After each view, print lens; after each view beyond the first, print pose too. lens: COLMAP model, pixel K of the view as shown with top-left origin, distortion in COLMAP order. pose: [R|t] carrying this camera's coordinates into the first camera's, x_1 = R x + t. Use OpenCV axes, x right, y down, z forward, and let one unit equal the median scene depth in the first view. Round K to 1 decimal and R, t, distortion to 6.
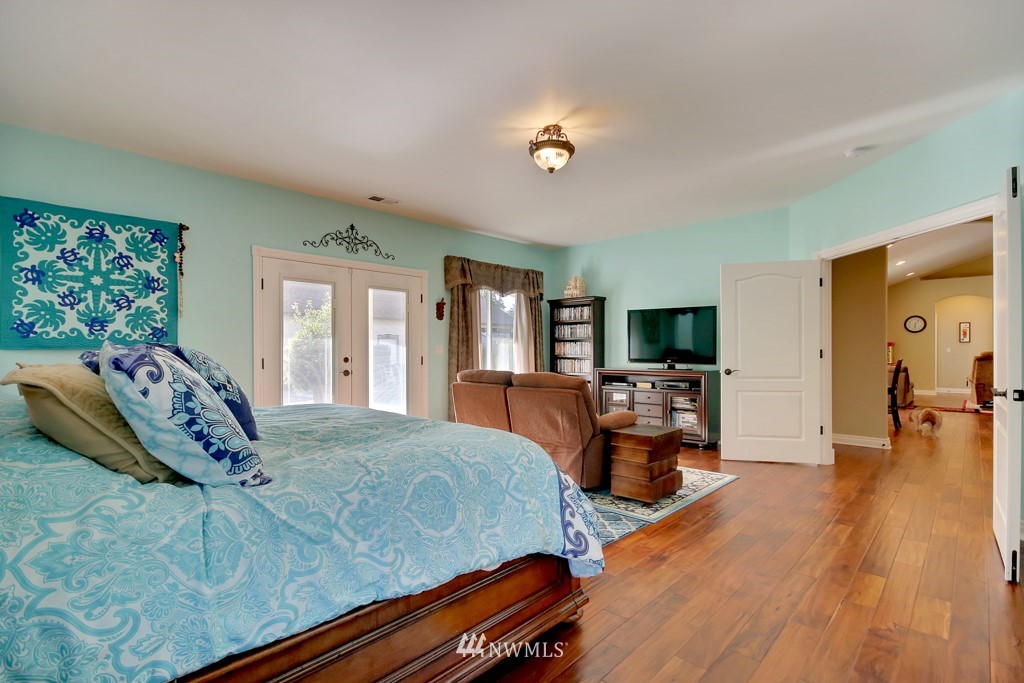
lens RADIAL K [[492.7, 0, 511.0], [0, 492.7, 353.5], [0, 0, 1]] dist [0.030876, -0.022725]
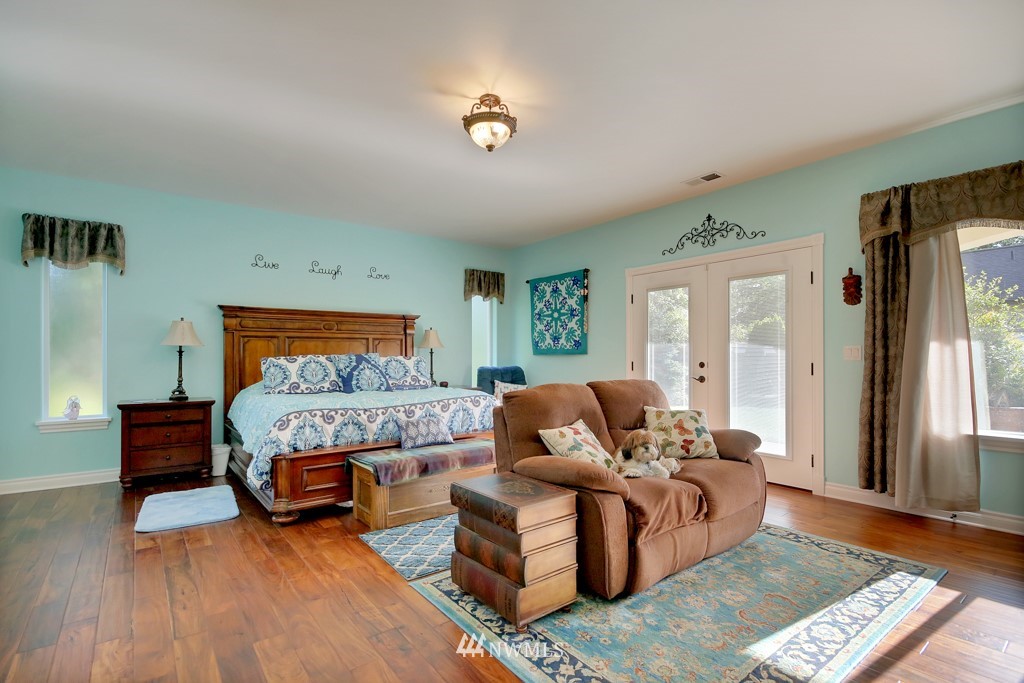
lens RADIAL K [[492.7, 0, 511.0], [0, 492.7, 353.5], [0, 0, 1]] dist [0.030876, -0.022725]
pose [[-0.162178, -0.003352, -0.986756, 0.842274], [-0.003320, 0.999990, -0.002852, -0.006180], [0.986756, 0.002813, -0.162188, 1.063788]]
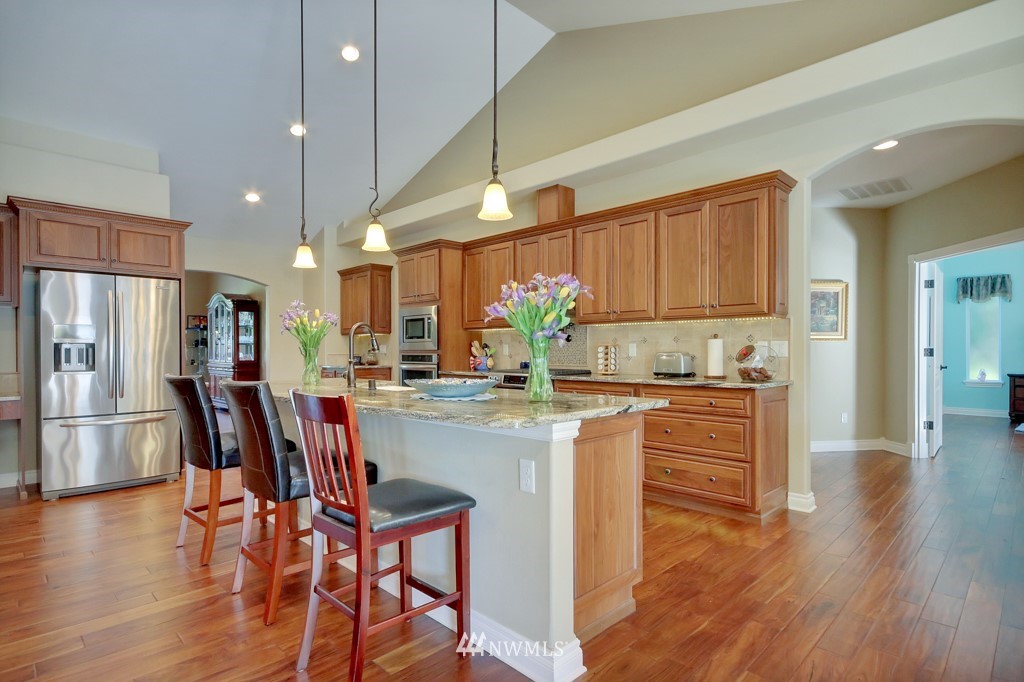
lens RADIAL K [[492.7, 0, 511.0], [0, 492.7, 353.0], [0, 0, 1]] dist [0.030876, -0.022725]
pose [[-0.998082, -0.001882, 0.061885, 1.947431], [-0.001512, 0.999981, 0.006037, 0.017374], [-0.061895, 0.005932, -0.998065, 2.356153]]
